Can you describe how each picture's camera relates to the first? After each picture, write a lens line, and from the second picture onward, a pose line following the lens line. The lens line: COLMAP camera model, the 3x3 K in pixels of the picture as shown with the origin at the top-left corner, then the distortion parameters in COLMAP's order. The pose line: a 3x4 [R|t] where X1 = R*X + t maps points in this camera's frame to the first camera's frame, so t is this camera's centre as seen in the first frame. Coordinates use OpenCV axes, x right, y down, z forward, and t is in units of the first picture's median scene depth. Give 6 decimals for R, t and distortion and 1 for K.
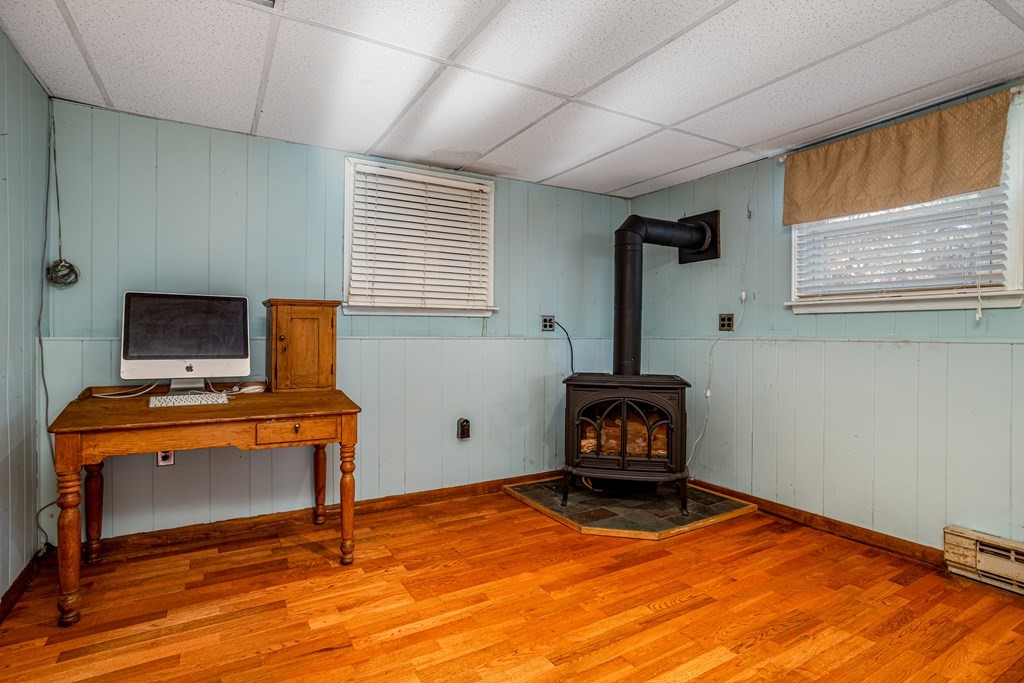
lens RADIAL K [[496.3, 0, 513.5], [0, 496.3, 337.7], [0, 0, 1]] dist [-0.055065, 0.033709]
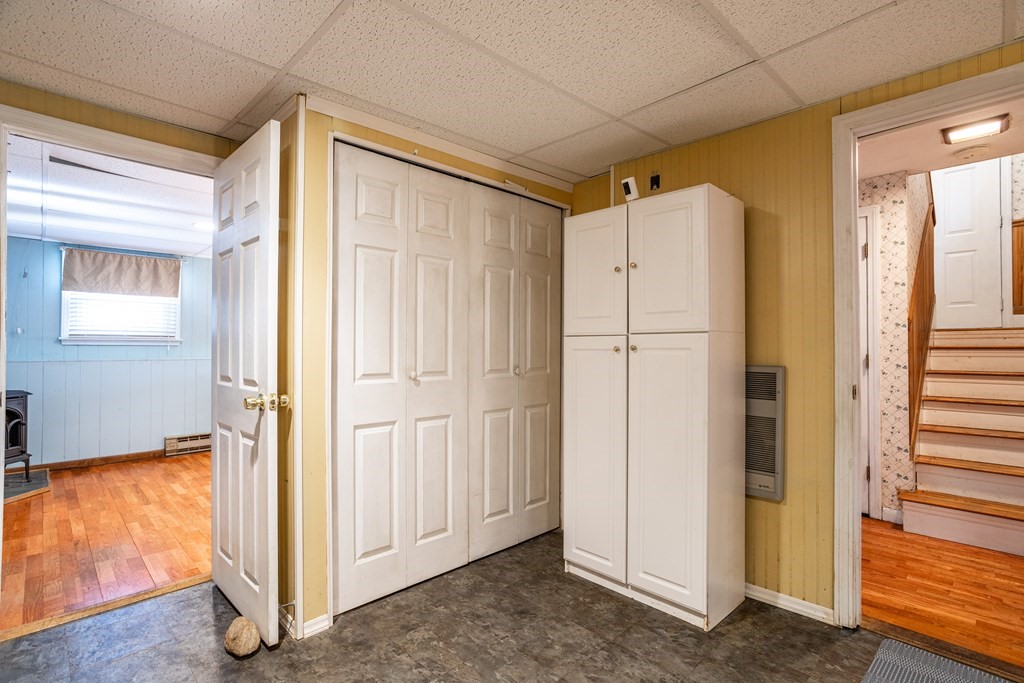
lens RADIAL K [[501.0, 0, 497.0], [0, 501.0, 339.3], [0, 0, 1]] dist [-0.068272, 0.034705]
pose [[-0.205788, 0.014373, 0.978491, -1.554943], [0.007249, 0.999887, -0.013163, -0.042655], [-0.978570, 0.004384, -0.205869, -0.086190]]
